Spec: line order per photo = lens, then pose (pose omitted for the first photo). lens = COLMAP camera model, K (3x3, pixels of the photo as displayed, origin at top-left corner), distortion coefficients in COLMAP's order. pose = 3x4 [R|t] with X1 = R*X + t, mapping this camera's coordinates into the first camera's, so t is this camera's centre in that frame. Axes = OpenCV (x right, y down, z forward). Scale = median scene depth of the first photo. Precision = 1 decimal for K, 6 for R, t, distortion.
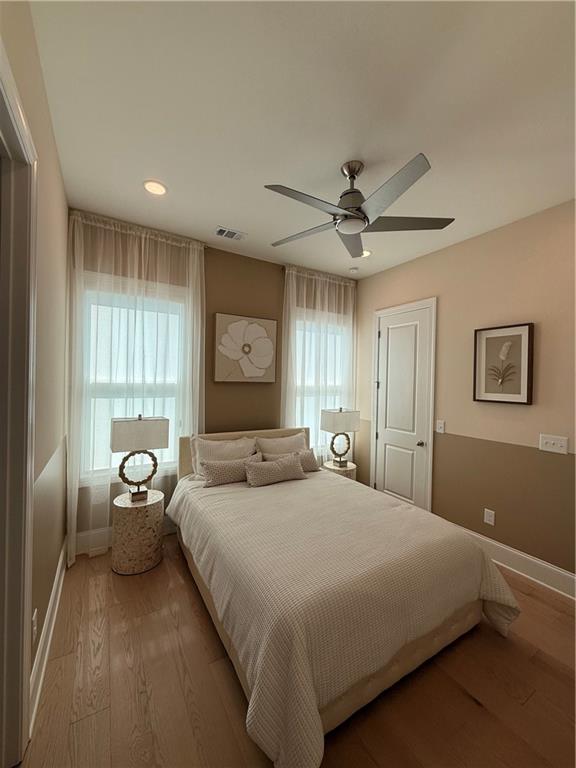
lens RADIAL K [[306.8, 0, 288.0], [0, 306.8, 384.0], [0, 0, 1]] dist [0.000453, -0.000161]
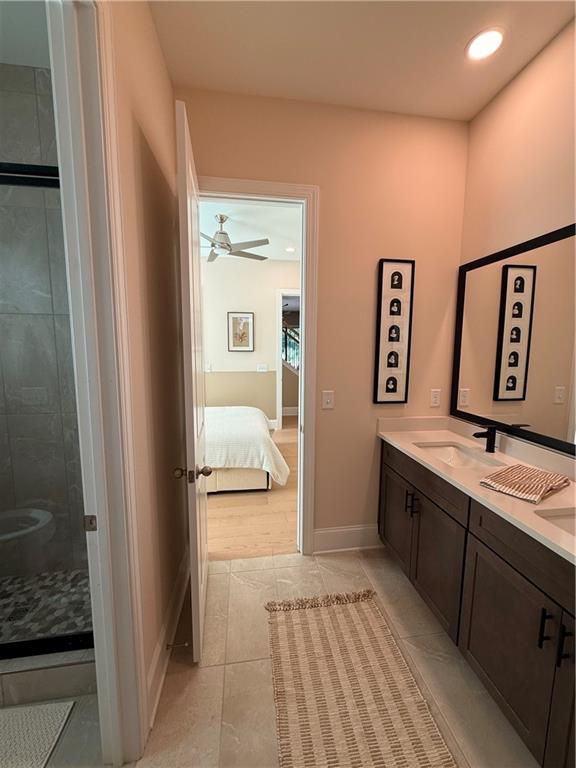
lens RADIAL K [[306.8, 0, 288.0], [0, 306.8, 384.0], [0, 0, 1]] dist [0.000453, -0.000161]
pose [[0.388957, -0.129607, 0.912093, -1.031400], [0.013507, 0.990750, 0.135024, 0.005437], [-0.921157, -0.040199, 0.387110, -0.053170]]
